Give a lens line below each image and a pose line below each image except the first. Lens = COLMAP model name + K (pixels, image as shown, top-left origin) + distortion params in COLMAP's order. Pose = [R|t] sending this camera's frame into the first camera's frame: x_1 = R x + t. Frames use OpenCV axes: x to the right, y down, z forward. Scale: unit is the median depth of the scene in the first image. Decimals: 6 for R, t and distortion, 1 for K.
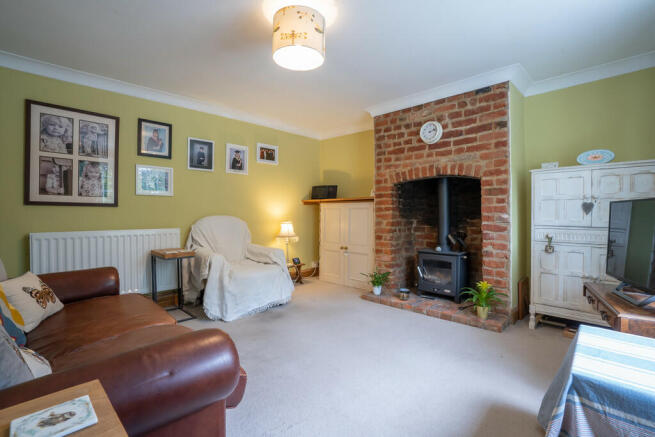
lens RADIAL K [[318.8, 0, 324.4], [0, 318.8, 215.5], [0, 0, 1]] dist [-0.004820, -0.000068]
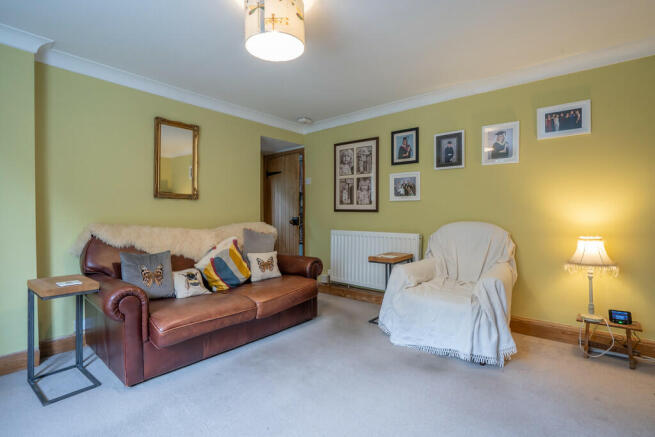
lens RADIAL K [[318.8, 0, 324.4], [0, 318.8, 215.5], [0, 0, 1]] dist [-0.004820, -0.000068]
pose [[0.084430, 0.002303, -0.996427, 0.480020], [-0.012000, 0.999927, 0.001295, -0.013154], [0.996357, 0.011848, 0.084451, 0.645584]]
